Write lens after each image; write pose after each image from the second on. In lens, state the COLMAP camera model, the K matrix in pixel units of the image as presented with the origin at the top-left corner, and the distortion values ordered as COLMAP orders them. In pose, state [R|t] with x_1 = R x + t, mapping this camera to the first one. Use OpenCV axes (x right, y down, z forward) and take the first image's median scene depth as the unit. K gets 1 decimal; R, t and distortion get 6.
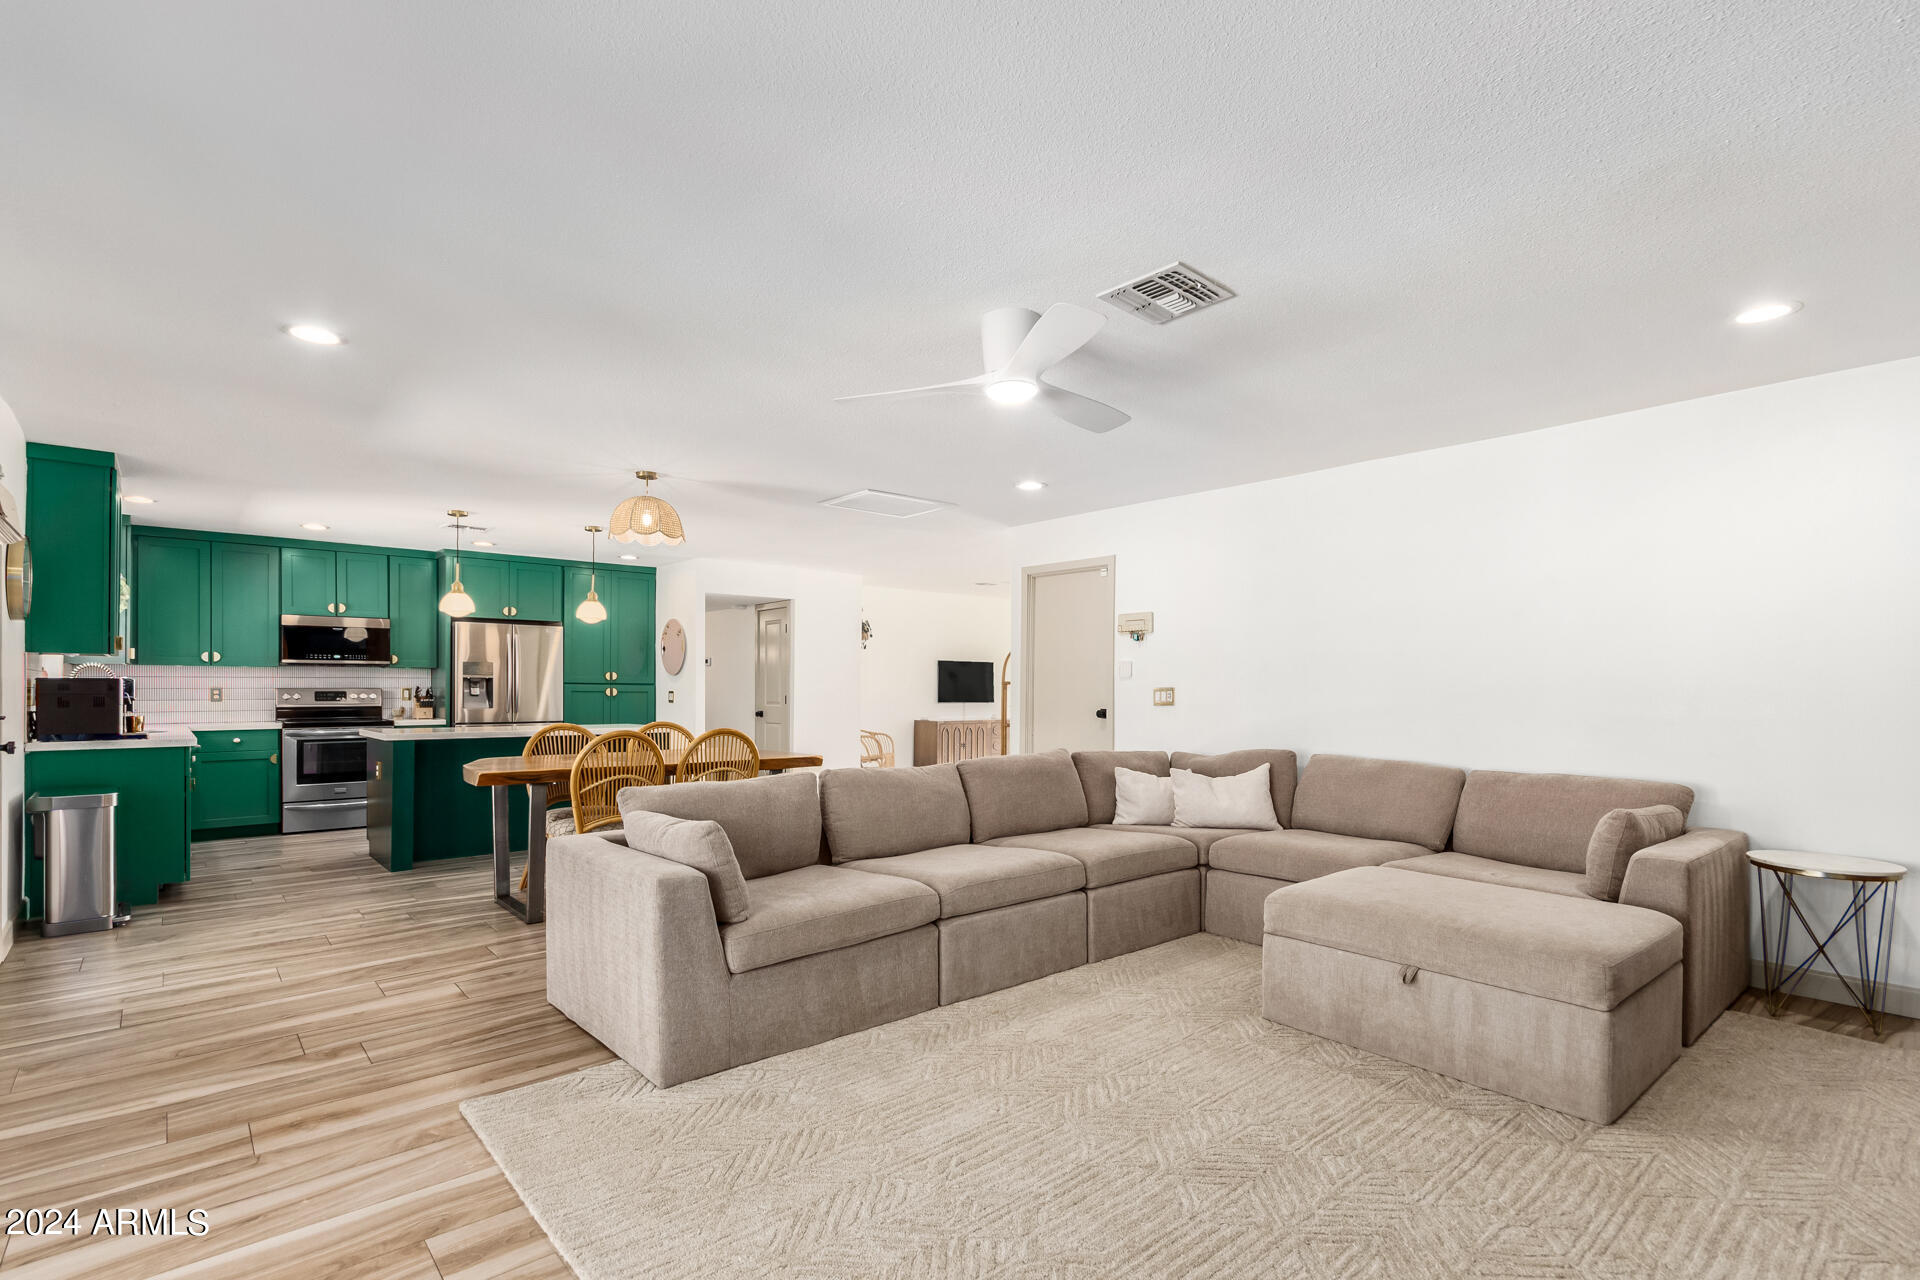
lens RADIAL K [[920.5, 0, 957.7], [0, 920.5, 688.5], [0, 0, 1]] dist [0.000405, 0.000041]
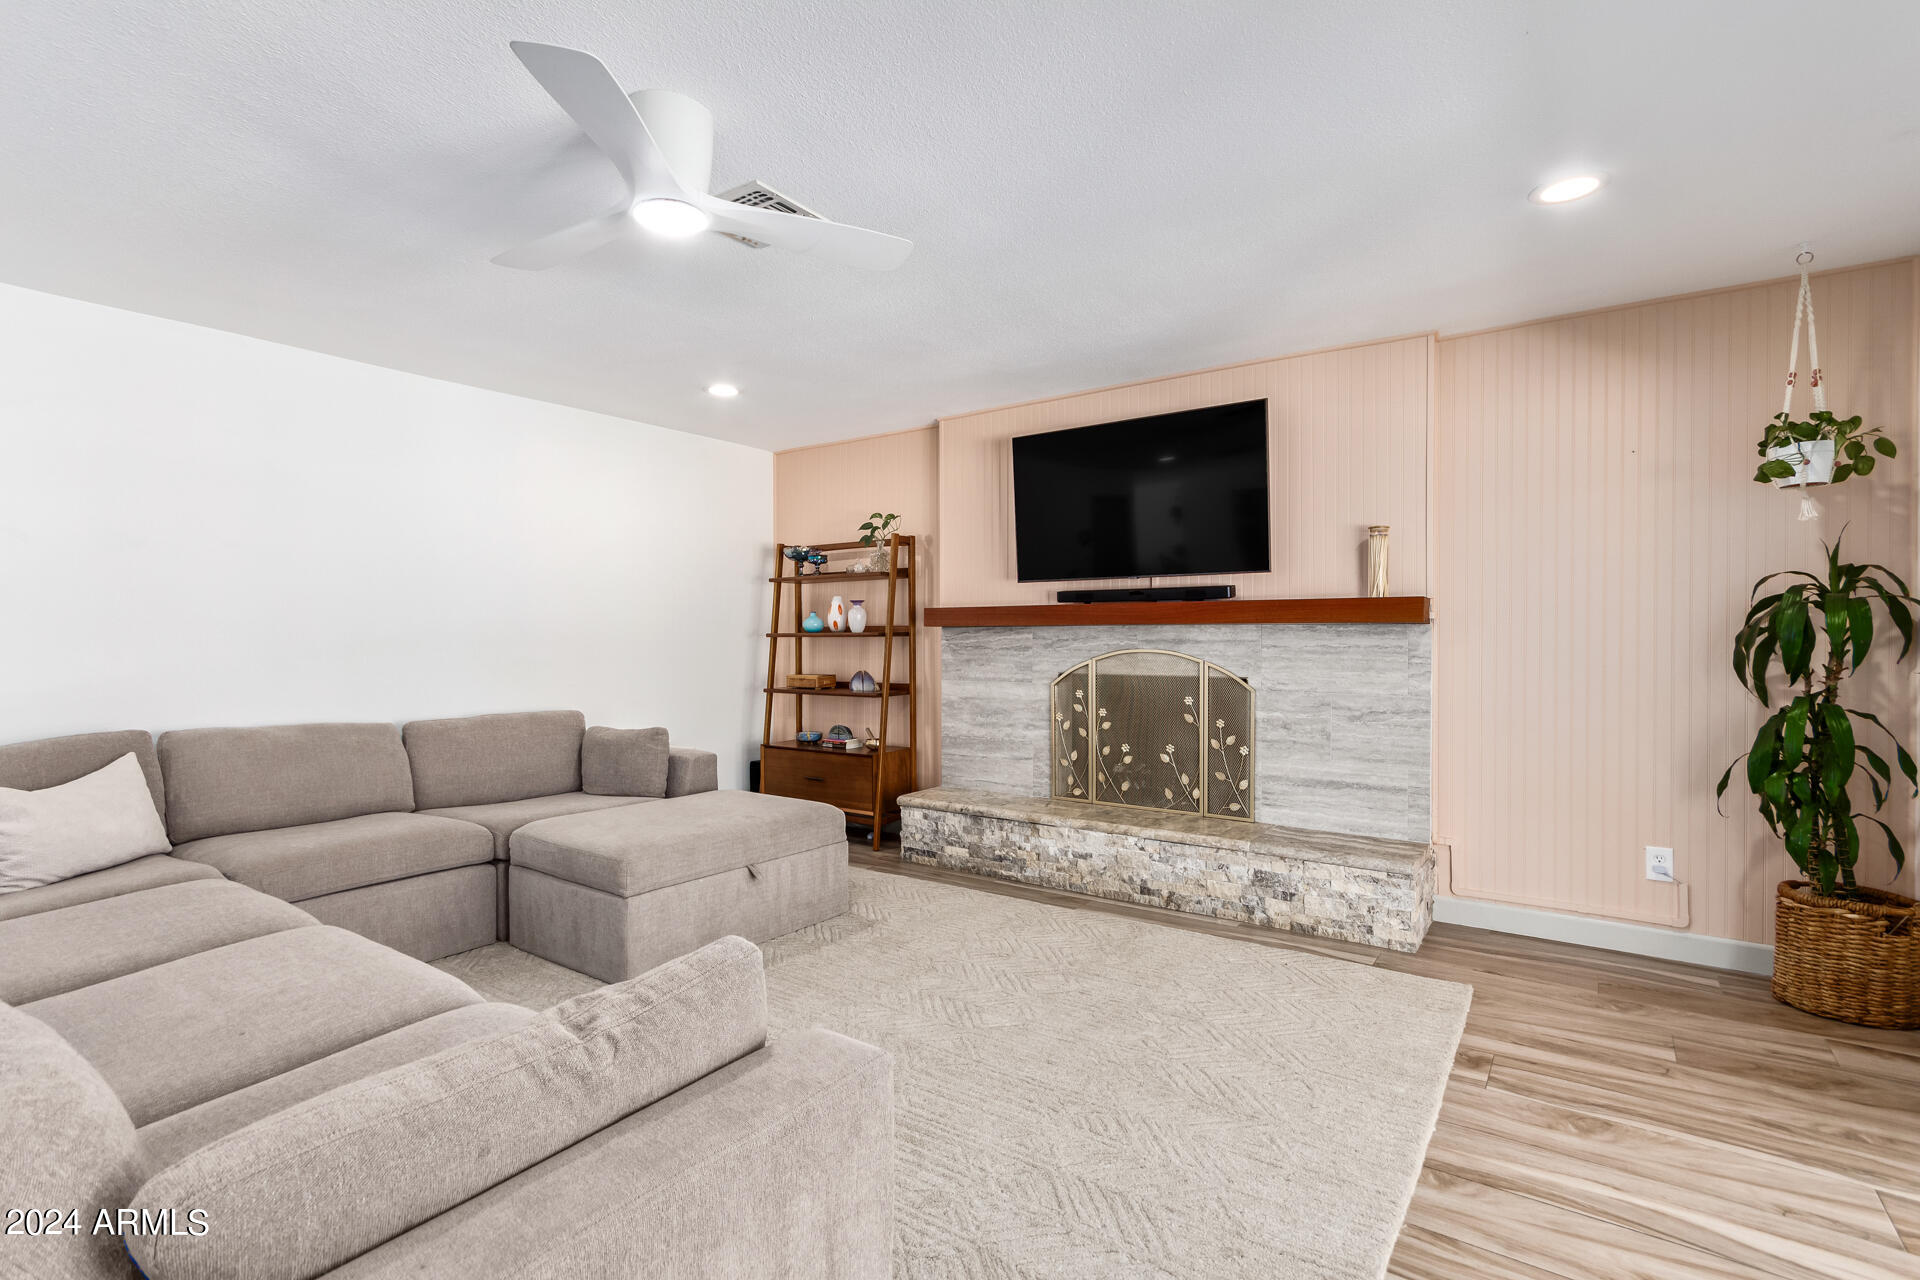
lens RADIAL K [[893.8, 0, 960.0], [0, 893.8, 640.0], [0, 0, 1]] dist [0.000944, 0.000095]
pose [[-0.219736, -0.004052, 0.975551, -0.567171], [0.002032, 0.999987, 0.004612, 0.000453], [-0.975557, 0.002996, -0.219725, 0.781224]]
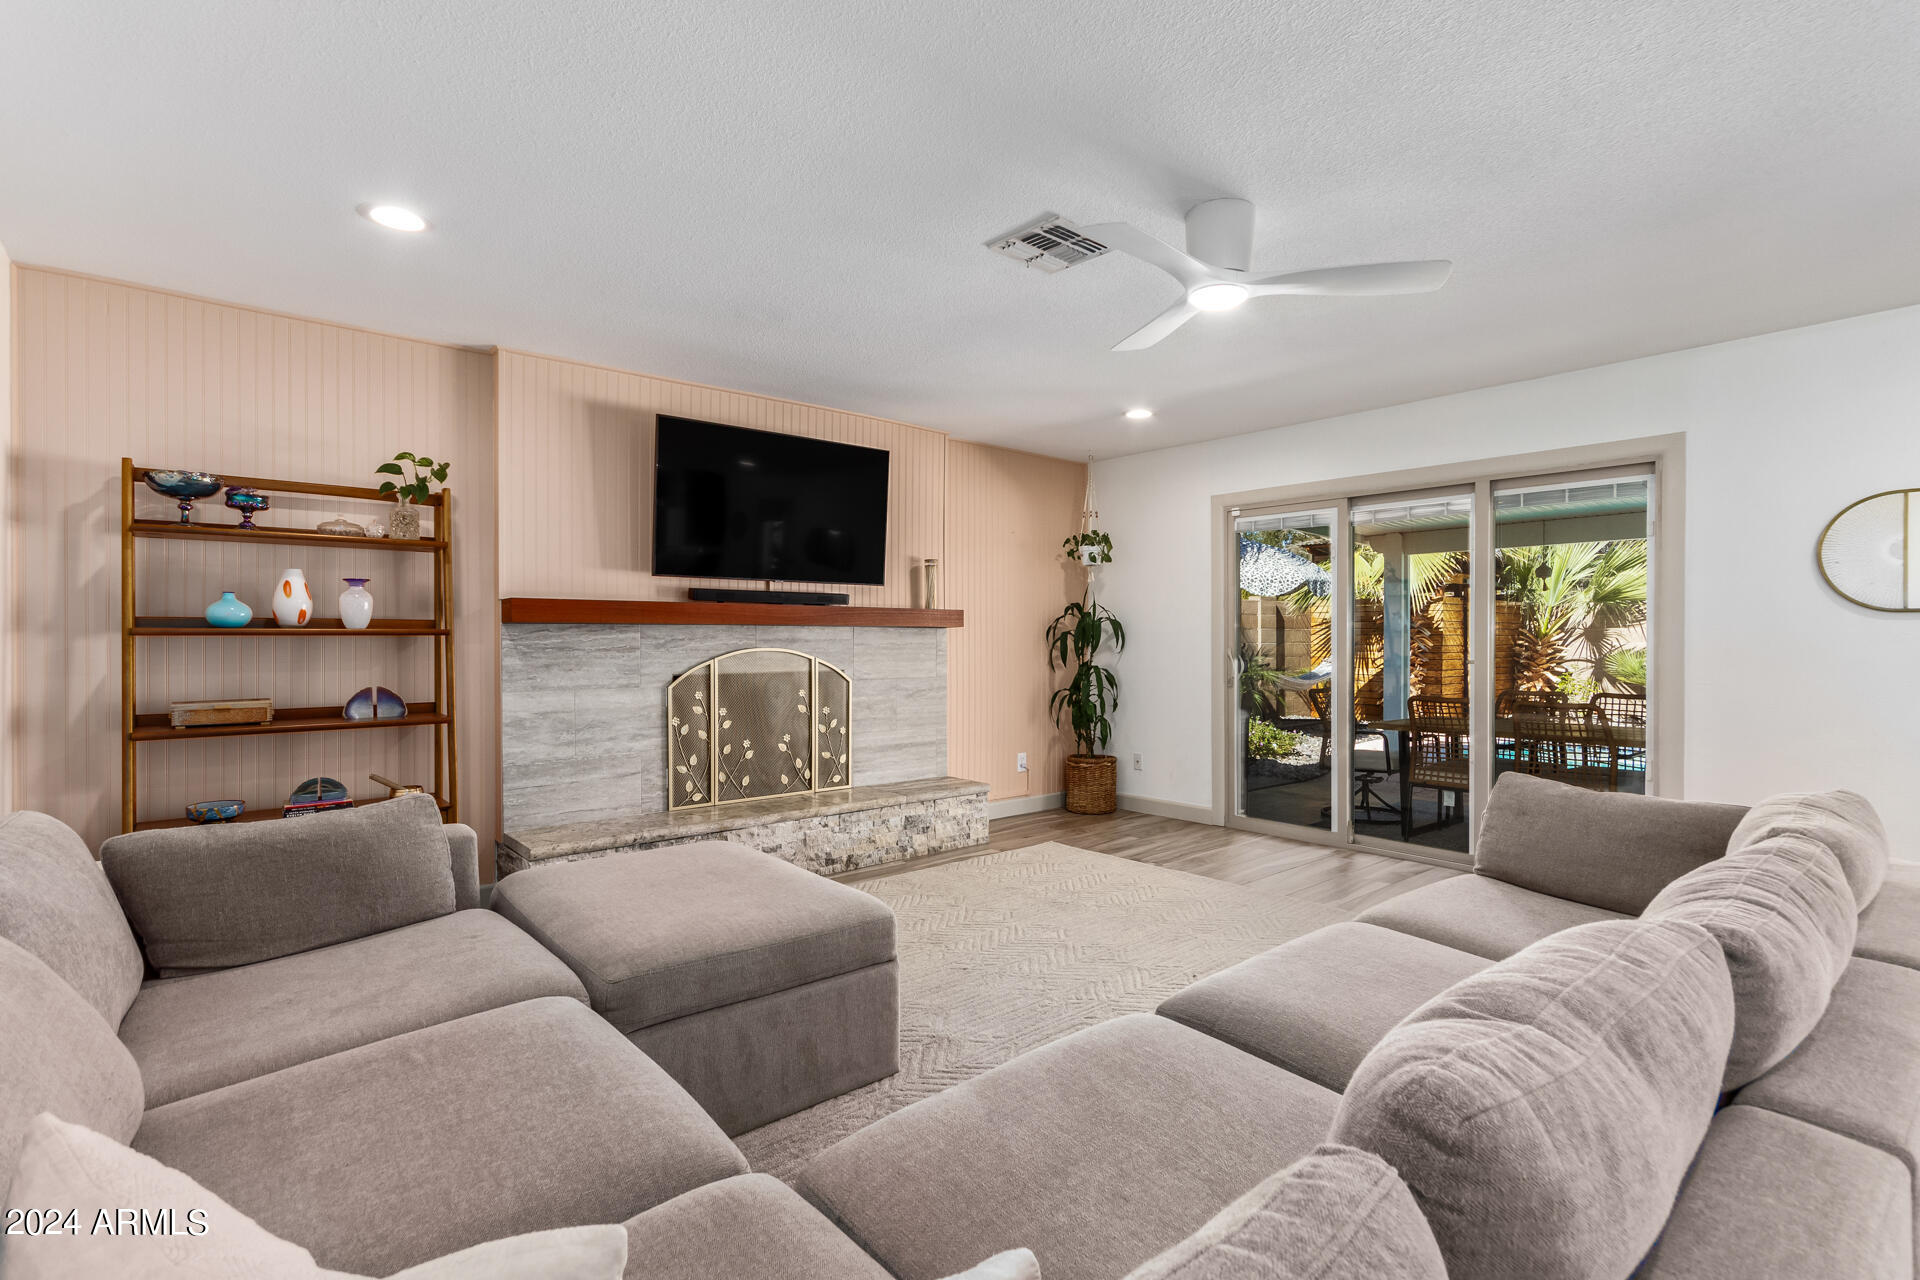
lens RADIAL K [[893.8, 0, 960.0], [0, 893.8, 640.0], [0, 0, 1]] dist [0.000944, 0.000095]
pose [[-0.999469, -0.003740, 0.032364, 0.065718], [-0.003569, 0.999979, 0.005356, -0.000408], [-0.032383, 0.005237, -0.999462, 1.388033]]
